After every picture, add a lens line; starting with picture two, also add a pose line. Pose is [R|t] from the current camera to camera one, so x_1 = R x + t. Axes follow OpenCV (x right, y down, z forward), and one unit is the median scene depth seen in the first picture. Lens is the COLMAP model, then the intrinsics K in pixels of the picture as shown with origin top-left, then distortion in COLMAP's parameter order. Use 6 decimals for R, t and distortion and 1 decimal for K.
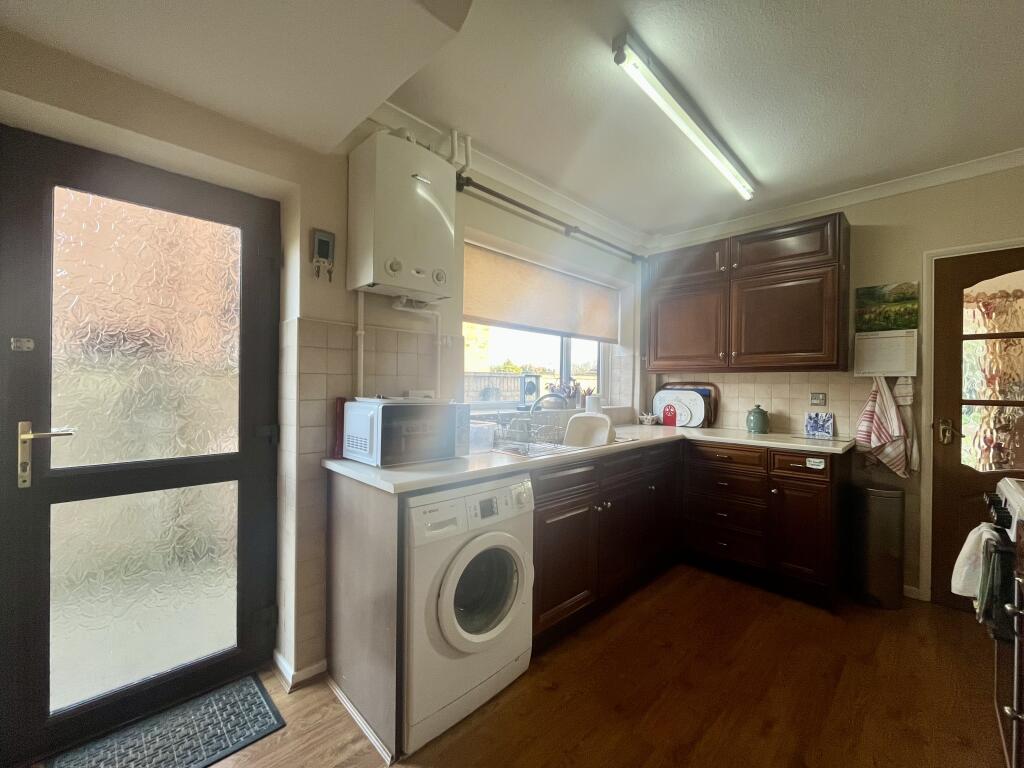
lens RADIAL K [[419.3, 0, 512.0], [0, 419.3, 384.0], [0, 0, 1]] dist [0.001967, 0.000175]
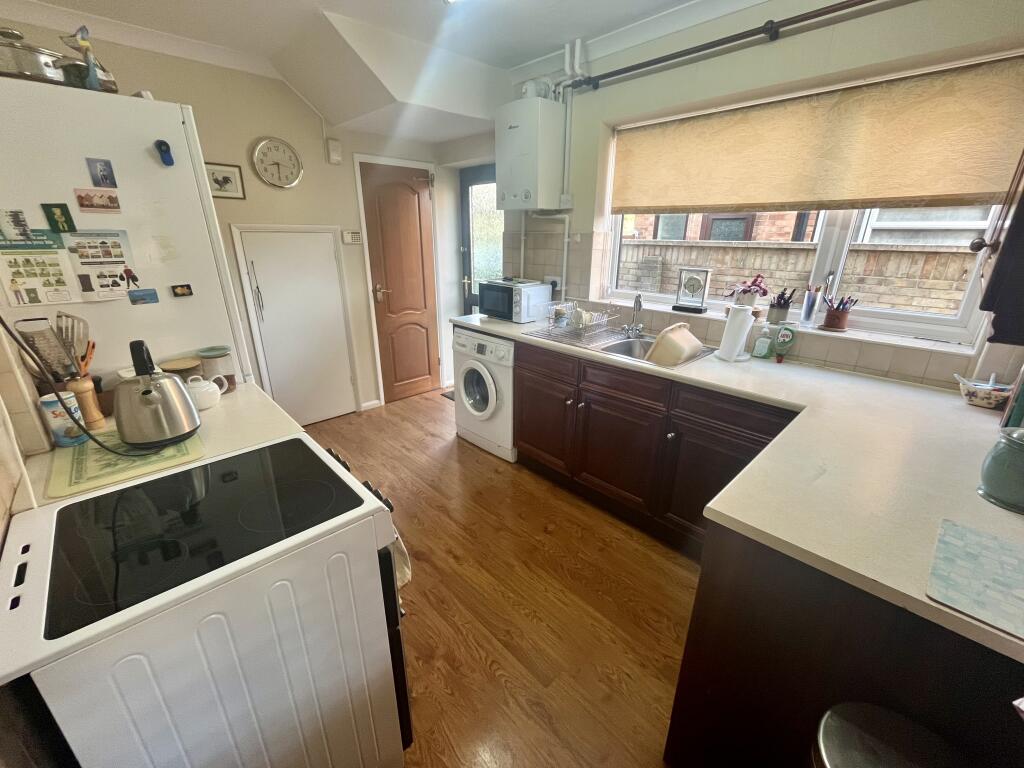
lens RADIAL K [[419.3, 0, 512.0], [0, 419.3, 384.0], [0, 0, 1]] dist [0.001967, 0.000175]
pose [[-0.018559, 0.327250, -0.944755, 1.534878], [-0.004622, 0.944880, 0.327384, -0.129532], [0.999817, 0.010443, -0.016023, 1.090158]]
